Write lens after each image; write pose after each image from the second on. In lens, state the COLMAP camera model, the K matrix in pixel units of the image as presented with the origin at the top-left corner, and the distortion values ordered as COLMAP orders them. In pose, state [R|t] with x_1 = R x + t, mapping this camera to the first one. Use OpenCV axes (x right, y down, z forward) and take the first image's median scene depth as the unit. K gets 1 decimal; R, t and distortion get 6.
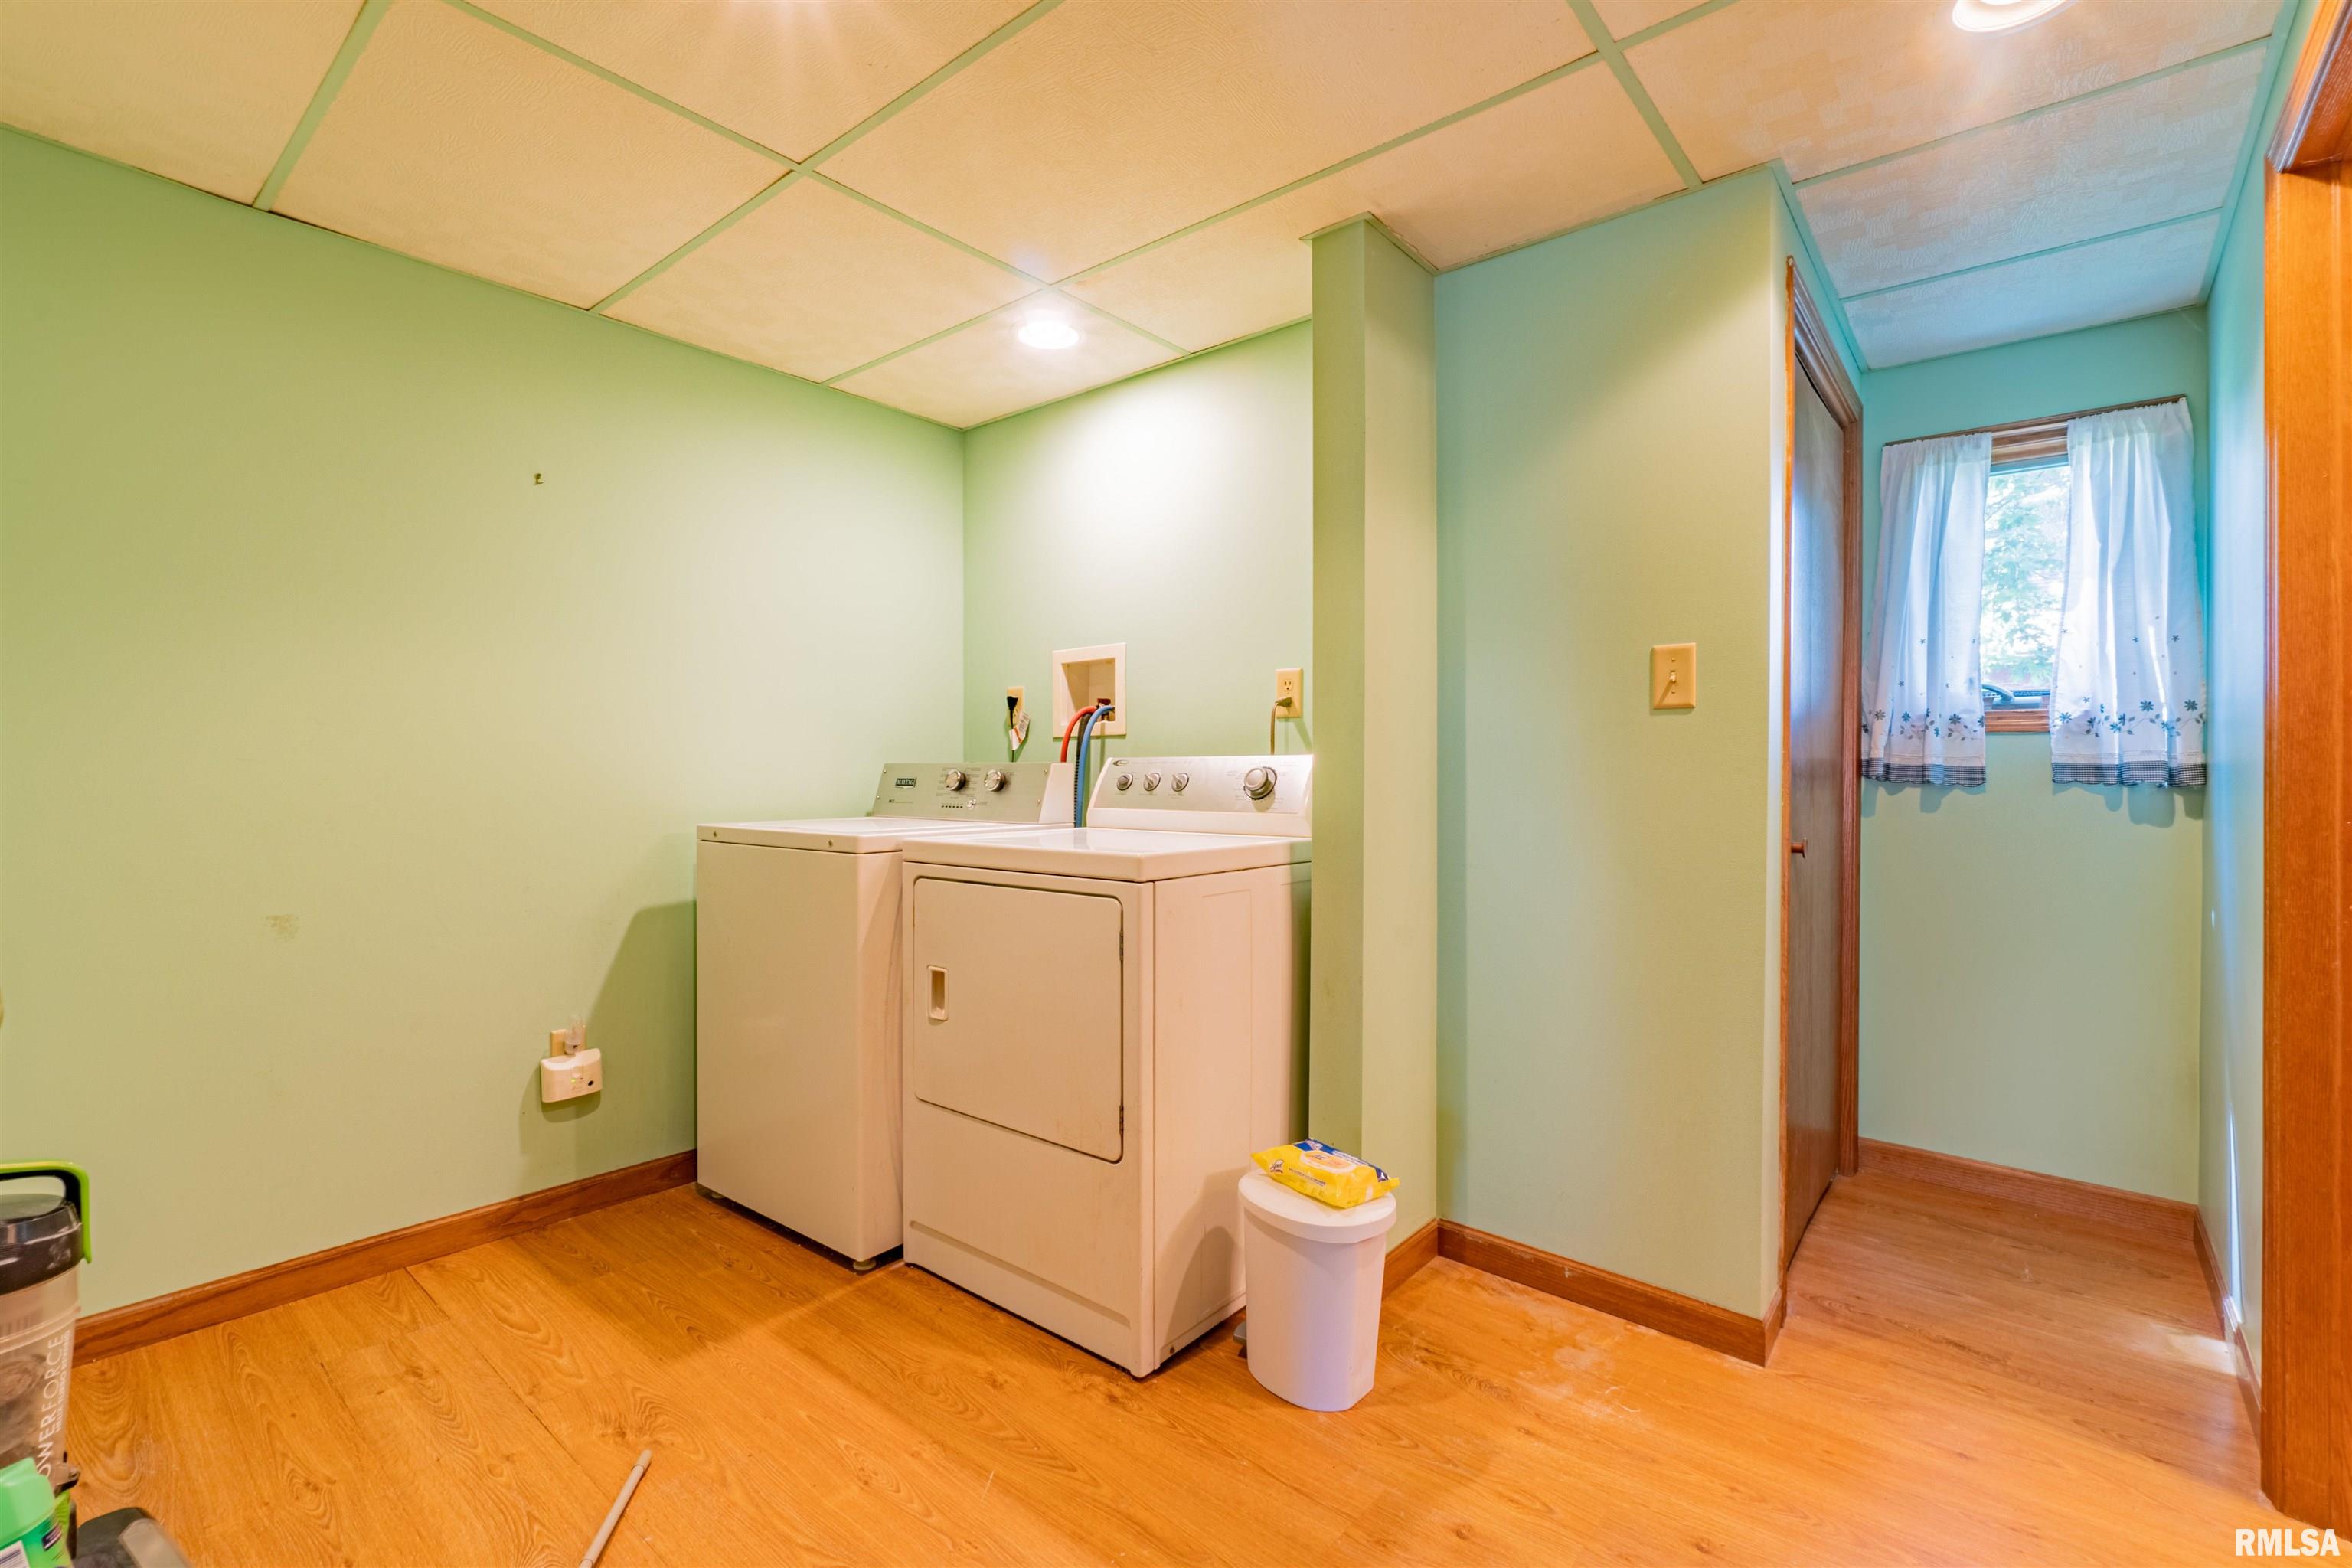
lens RADIAL K [[1027.6, 0, 1176.5], [0, 1027.6, 779.8], [0, 0, 1]] dist [-0.013169, -0.000291]
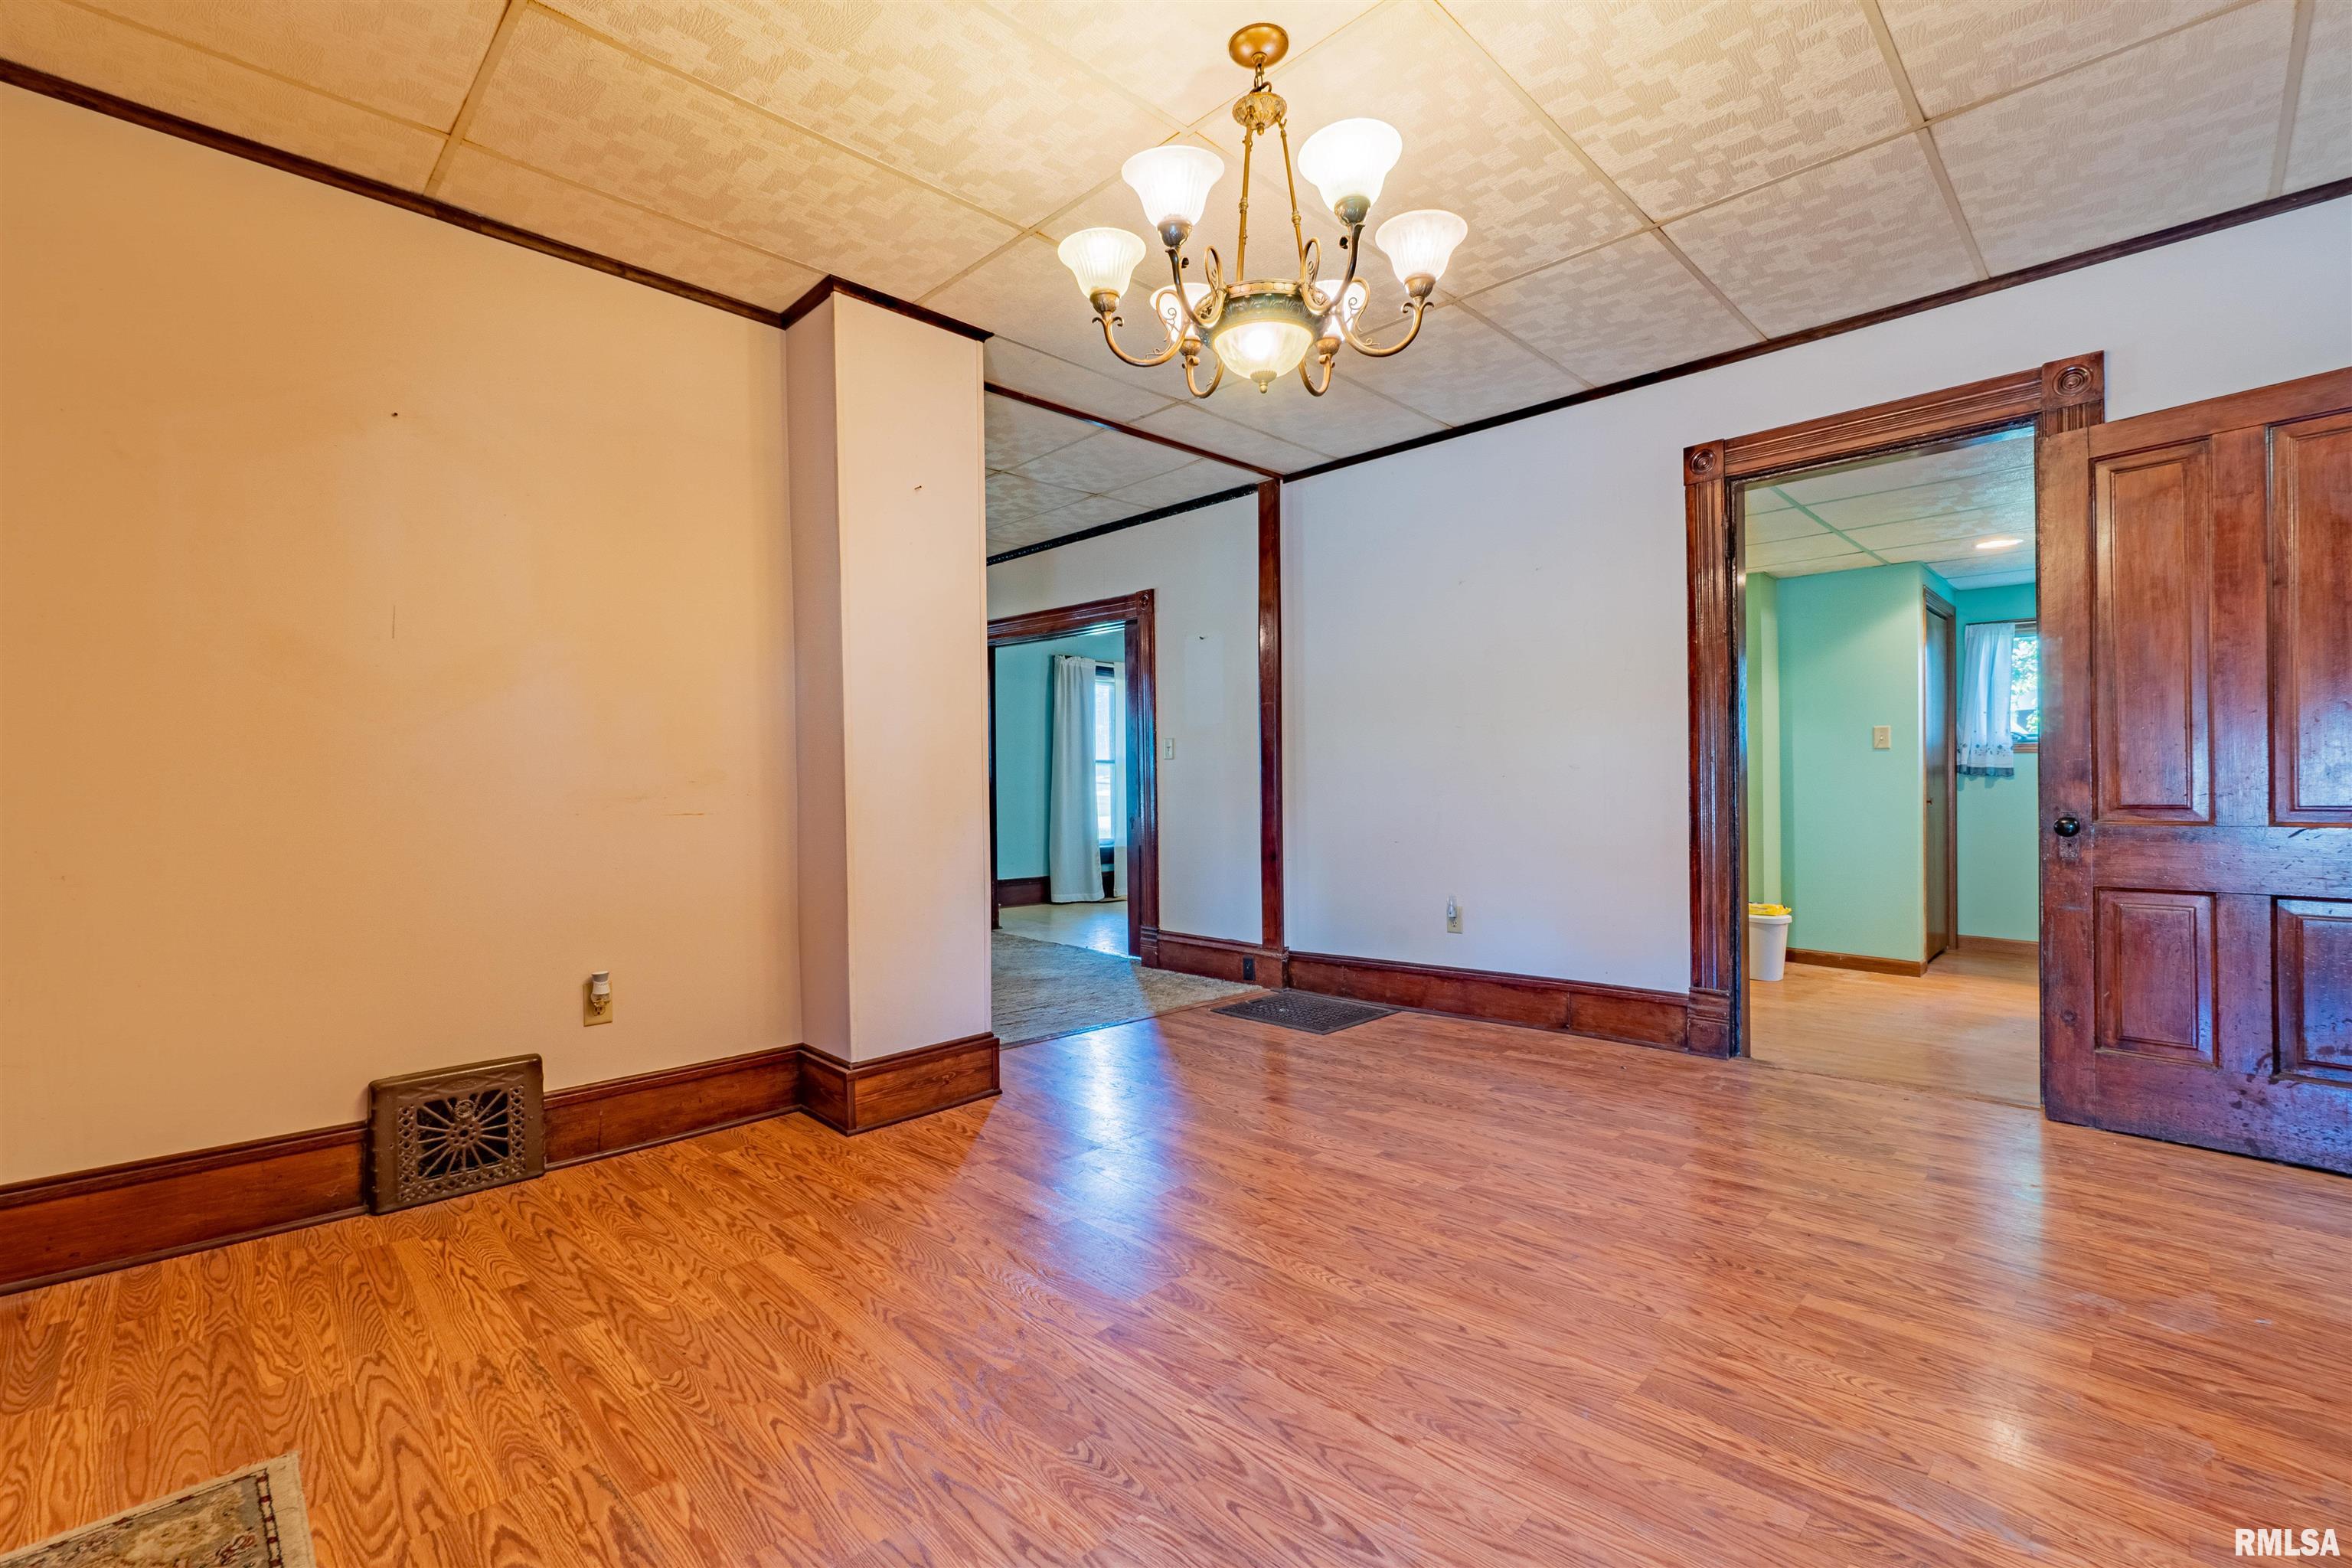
lens RADIAL K [[1027.6, 0, 1184.6], [0, 1027.6, 780.8], [0, 0, 1]] dist [-0.013169, -0.000291]
pose [[0.996766, -0.009714, -0.079776, -0.858960], [0.009394, 0.999946, -0.004390, 0.009164], [0.079814, 0.003626, 0.996803, -1.395647]]
